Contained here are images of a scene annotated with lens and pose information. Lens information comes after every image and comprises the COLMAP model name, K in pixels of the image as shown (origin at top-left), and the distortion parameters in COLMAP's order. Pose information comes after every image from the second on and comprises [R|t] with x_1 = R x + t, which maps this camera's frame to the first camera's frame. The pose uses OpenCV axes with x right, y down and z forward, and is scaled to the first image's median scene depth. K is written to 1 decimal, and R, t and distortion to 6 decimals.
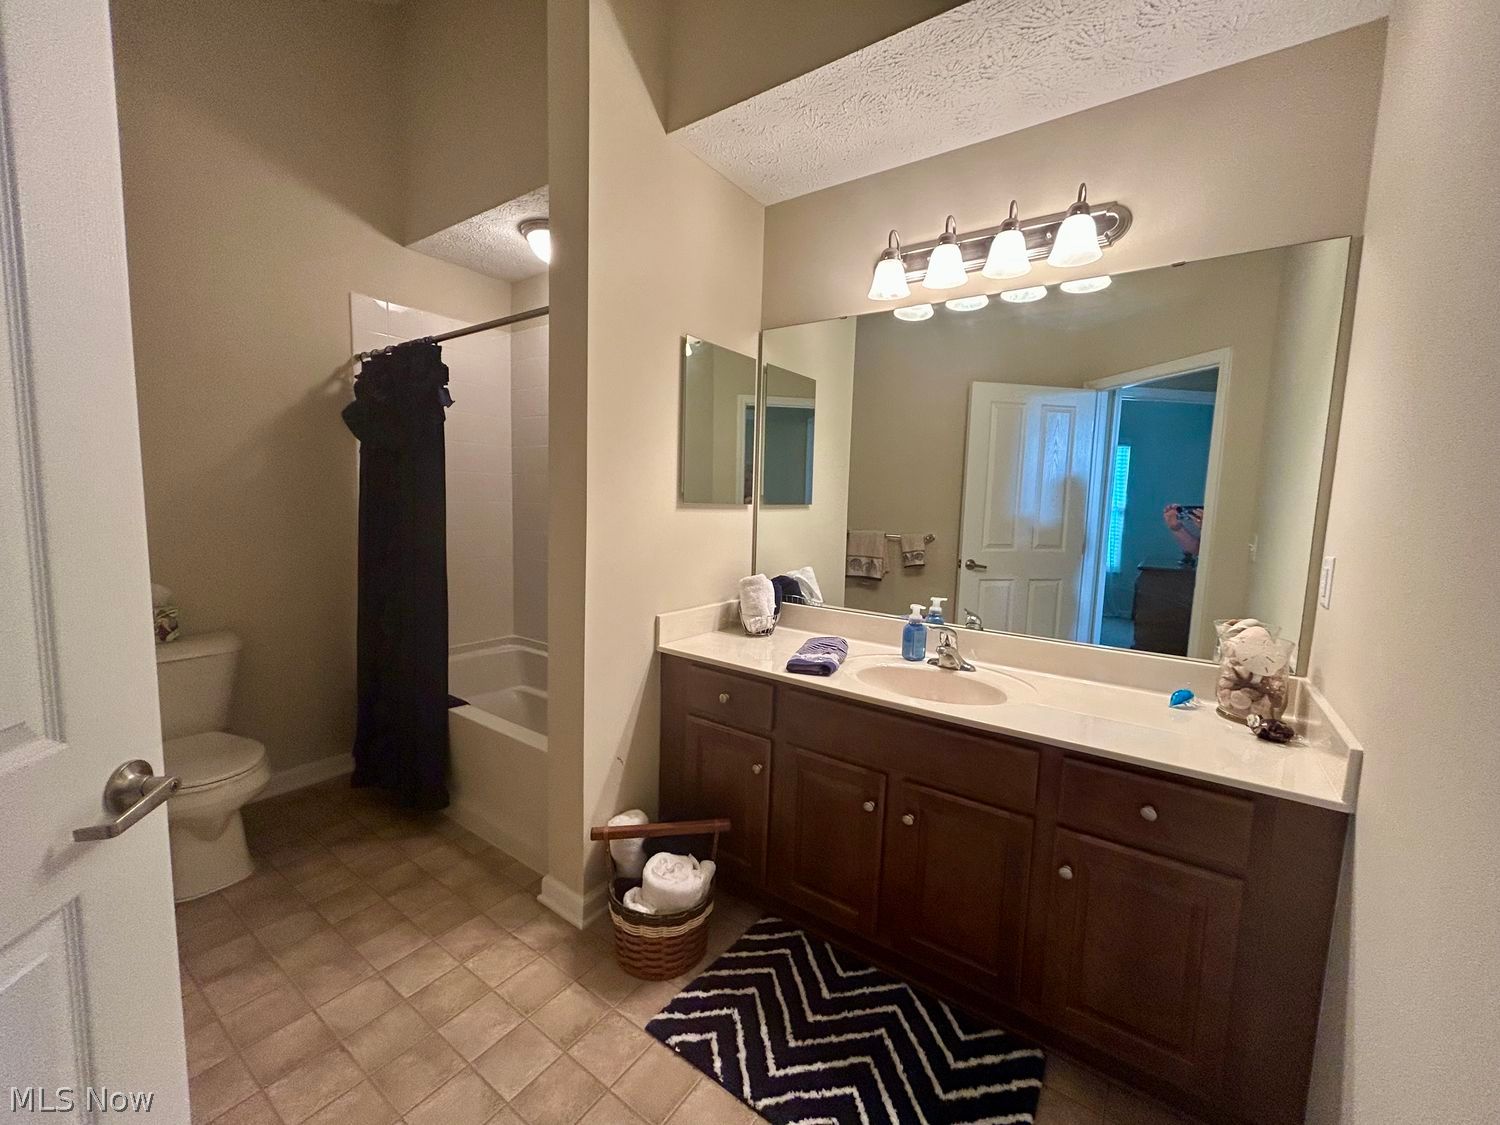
lens RADIAL K [[604.2, 0, 749.6], [0, 604.2, 559.5], [0, 0, 1]] dist [-0.000769, 0.000184]
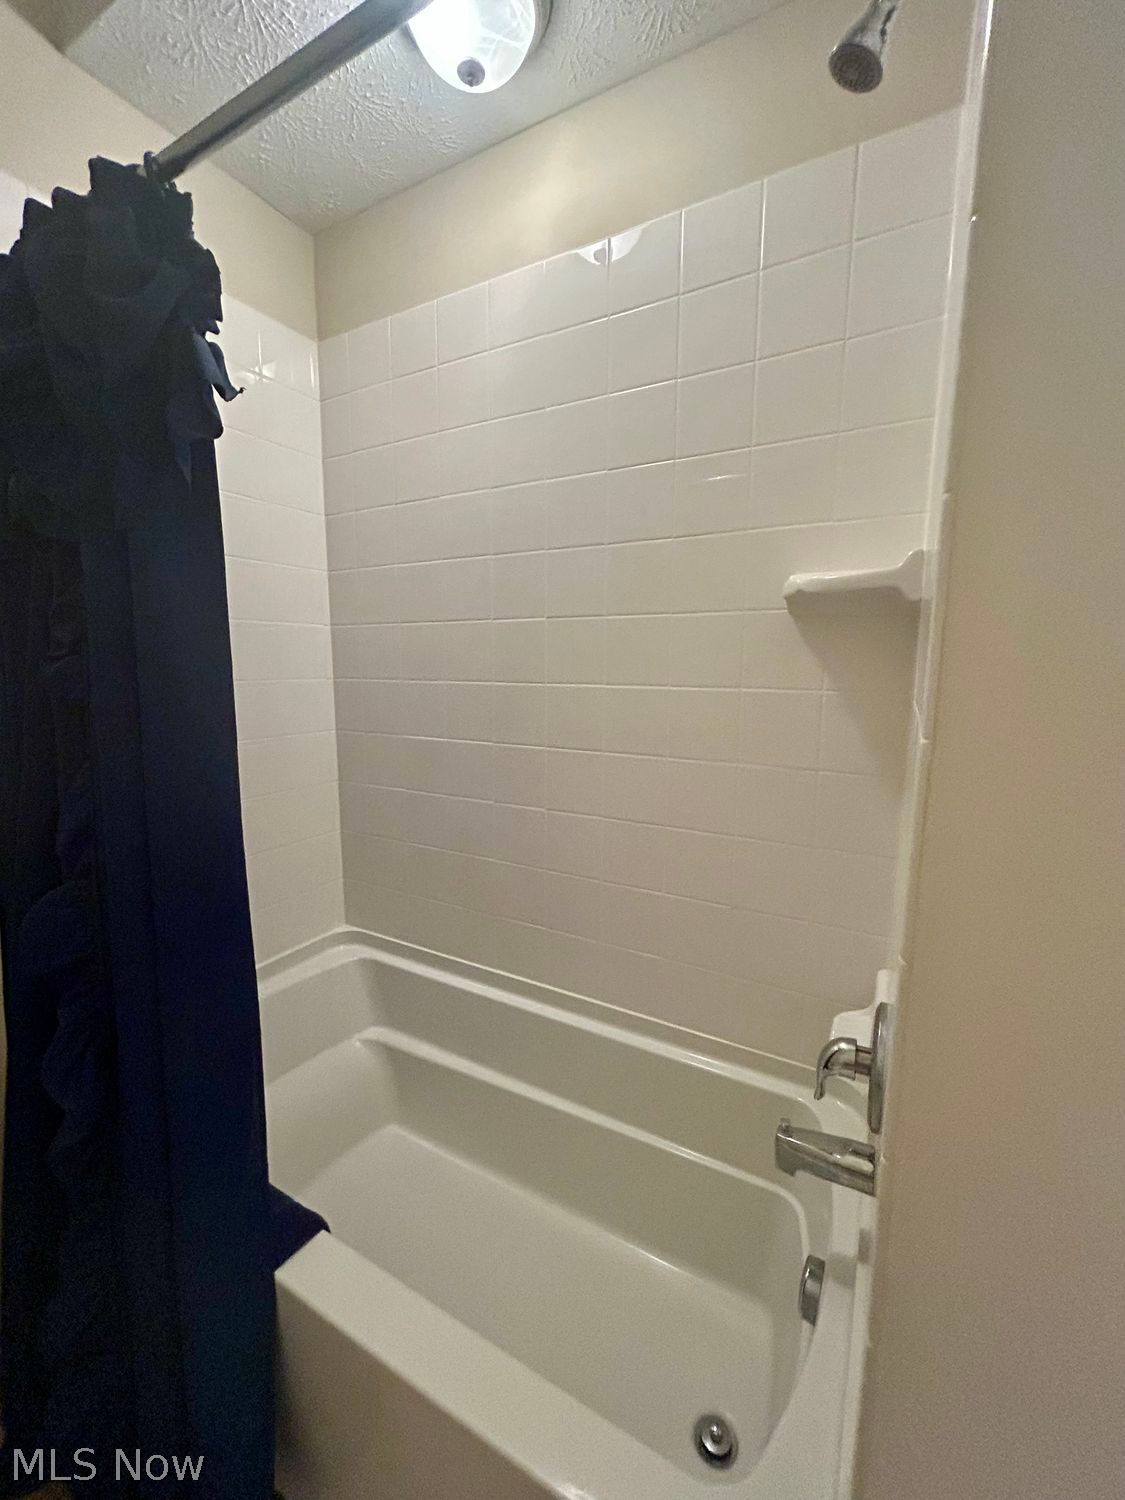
lens RADIAL K [[604.2, 0, 563.0], [0, 604.2, 745.1], [0, 0, 1]] dist [-0.000769, 0.000184]
pose [[0.994260, -0.043101, 0.097929, -0.349660], [0.038418, 0.998049, 0.049214, -0.081070], [-0.099860, -0.045169, 0.993976, 0.639540]]
